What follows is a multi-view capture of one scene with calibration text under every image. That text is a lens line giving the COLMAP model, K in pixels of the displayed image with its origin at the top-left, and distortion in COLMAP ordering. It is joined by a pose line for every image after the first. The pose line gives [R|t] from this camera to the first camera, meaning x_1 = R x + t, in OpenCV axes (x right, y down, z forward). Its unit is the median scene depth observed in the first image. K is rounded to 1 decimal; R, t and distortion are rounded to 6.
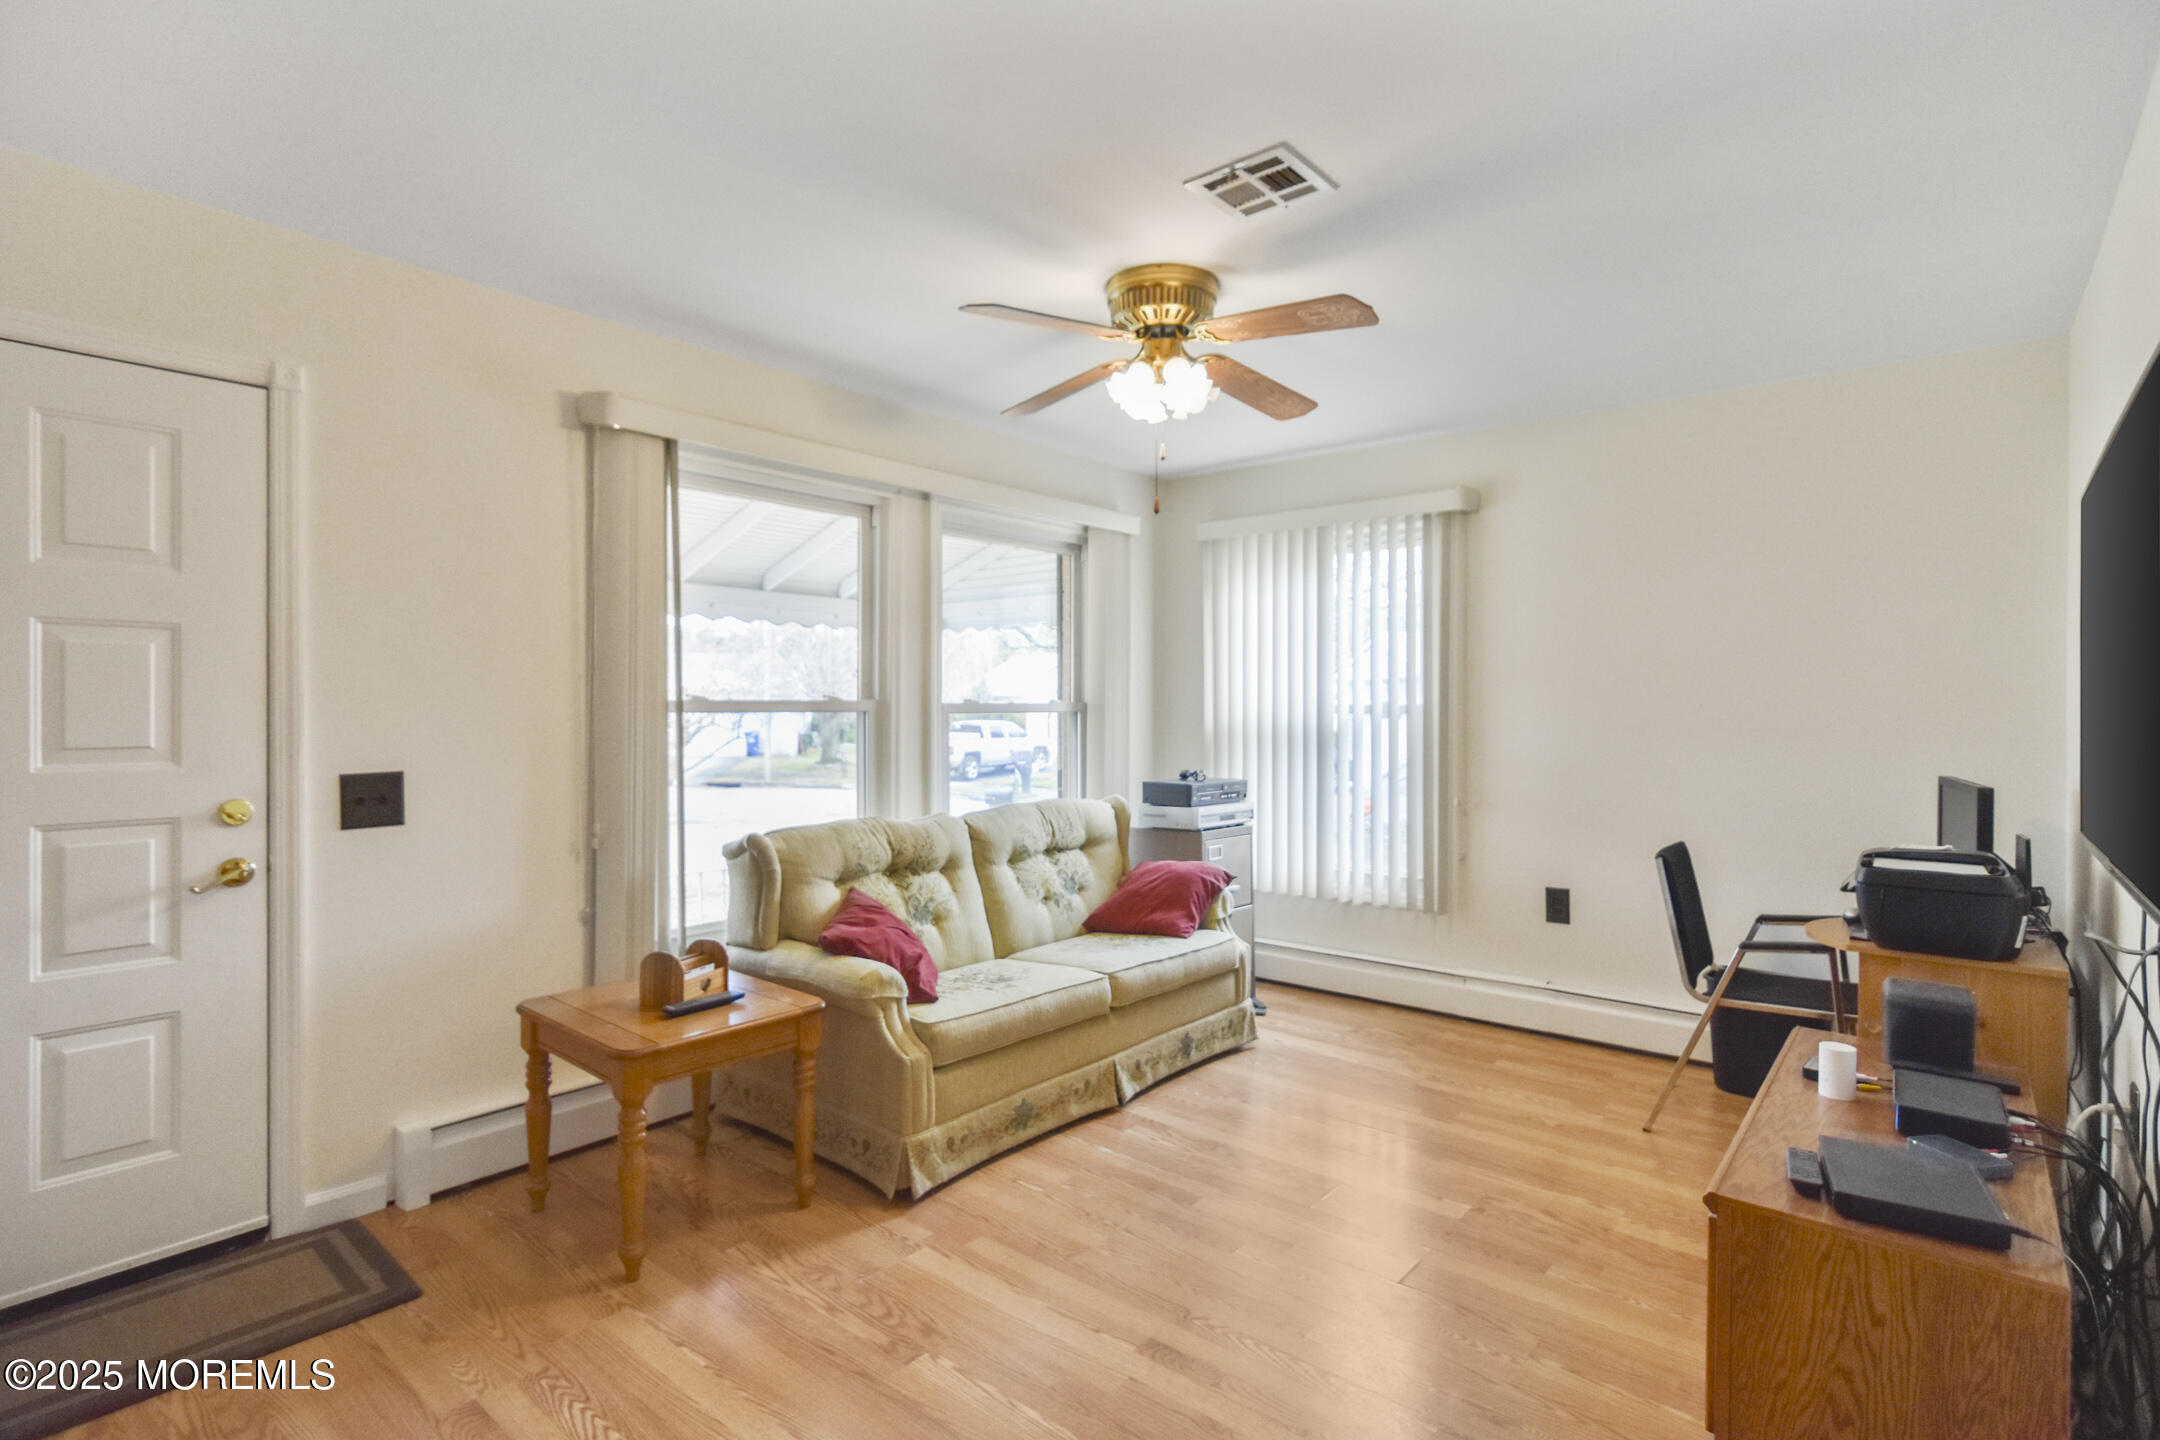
lens RADIAL K [[1051.9, 0, 1069.7], [0, 1051.9, 709.1], [0, 0, 1]] dist [-0.004651, -0.000146]
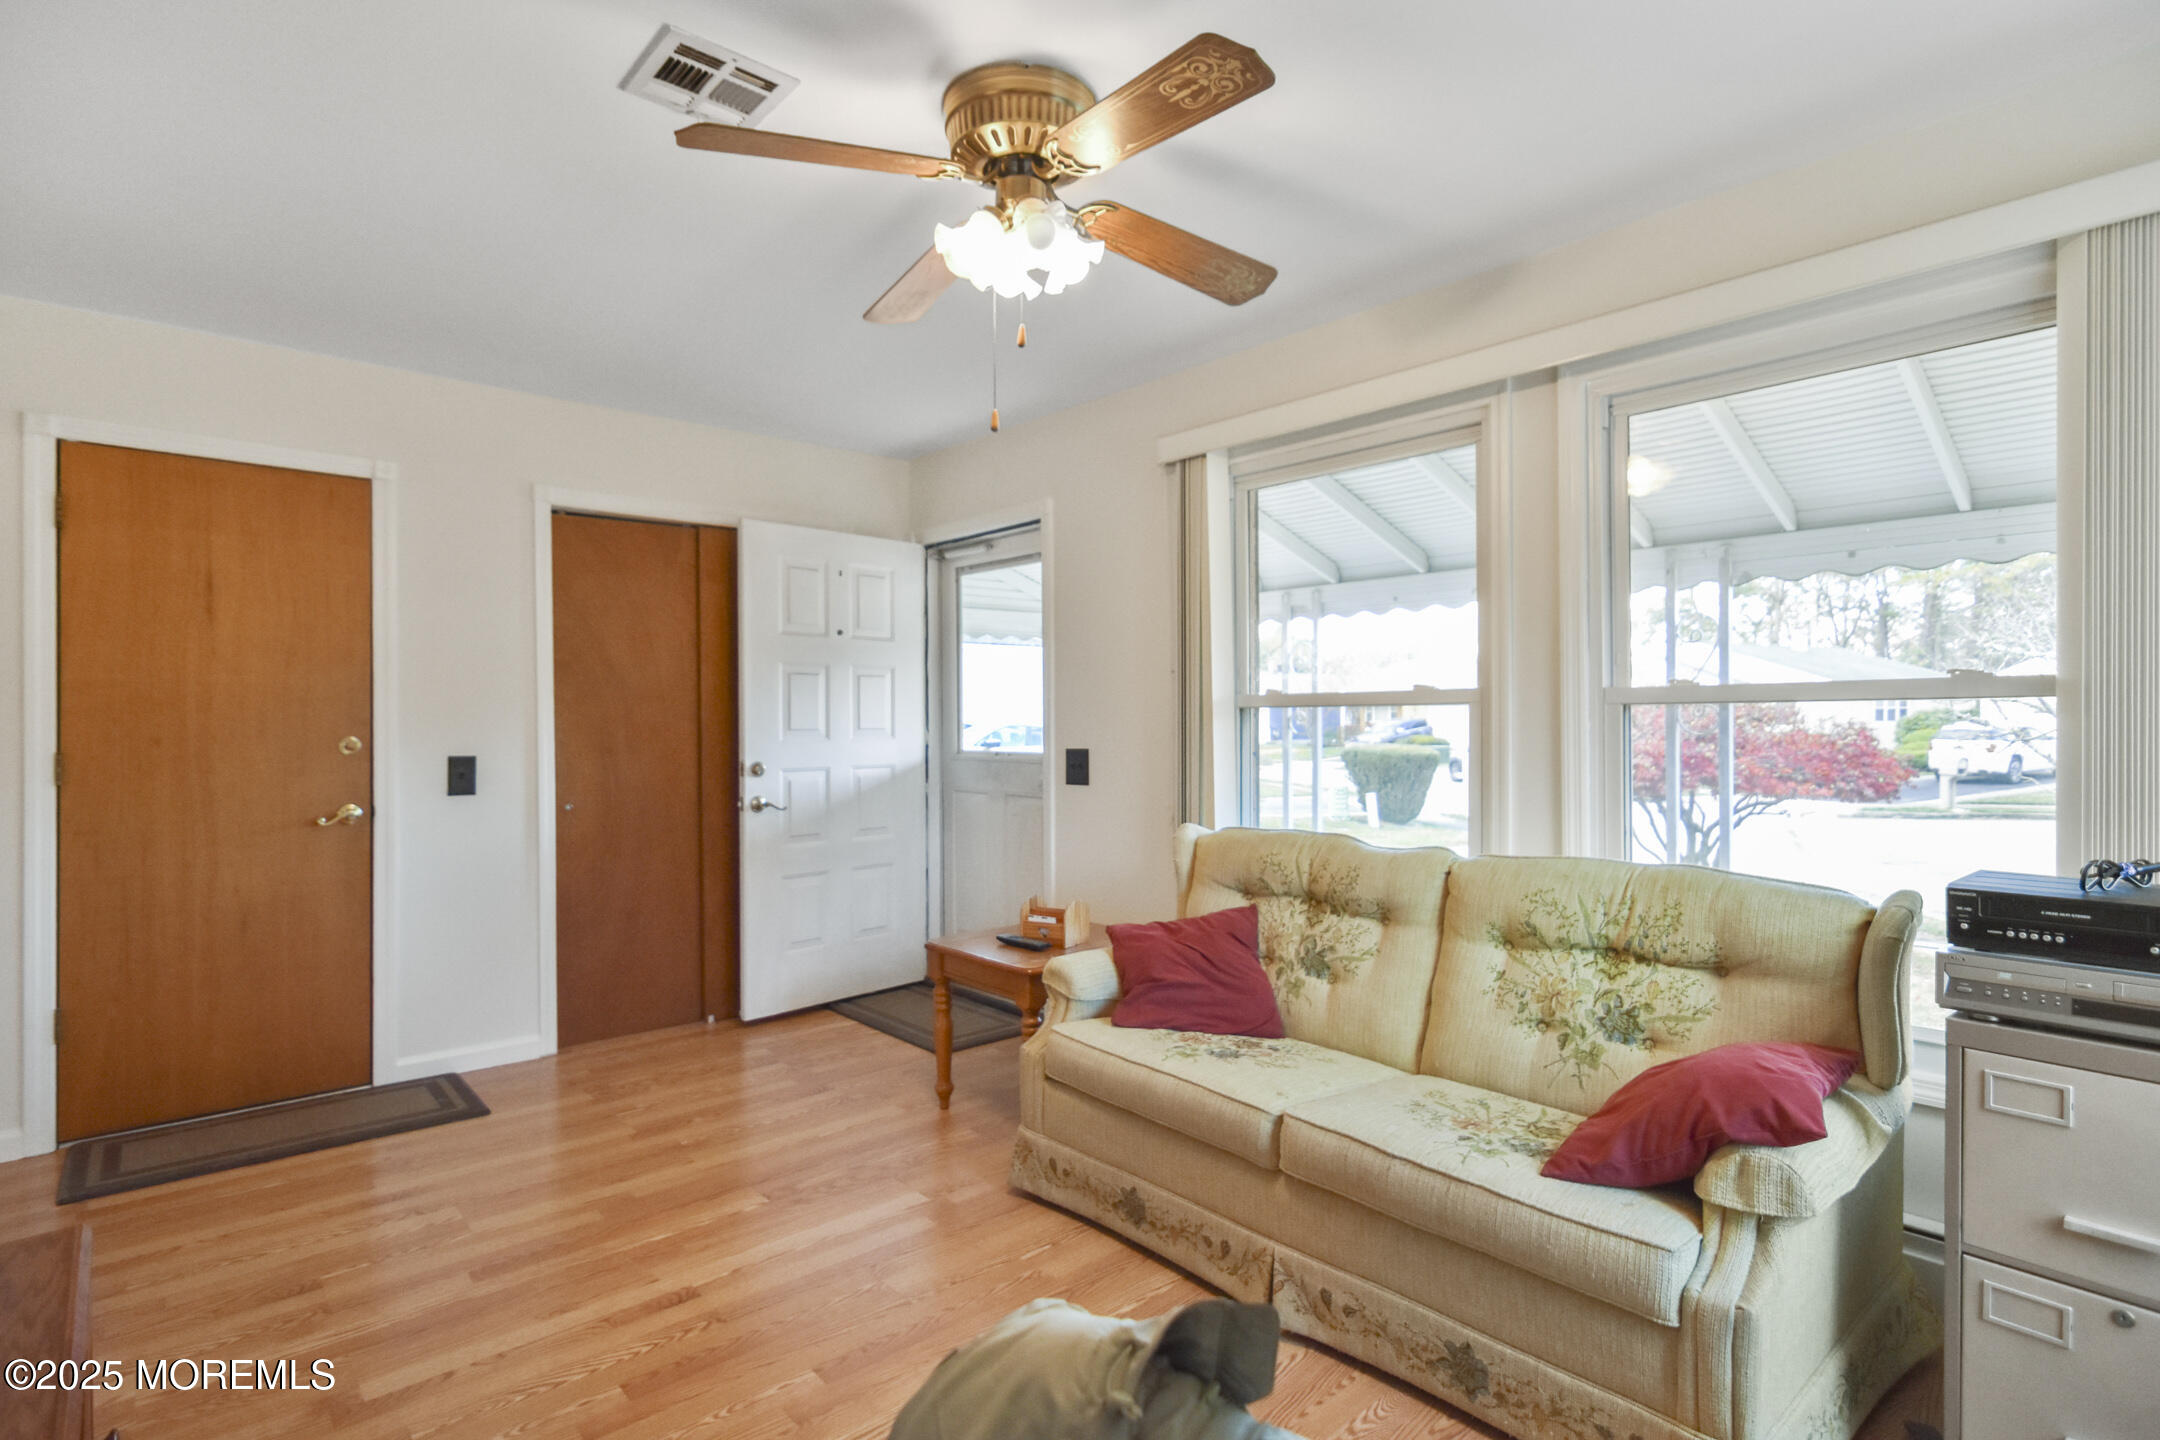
lens RADIAL K [[1051.9, 0, 1069.6], [0, 1051.9, 728.3], [0, 0, 1]] dist [-0.004651, -0.000146]
pose [[-0.131436, 0.005657, -0.991309, 0.641540], [-0.000385, 0.999983, 0.005758, 0.017721], [0.991325, 0.001139, -0.131432, 0.907366]]
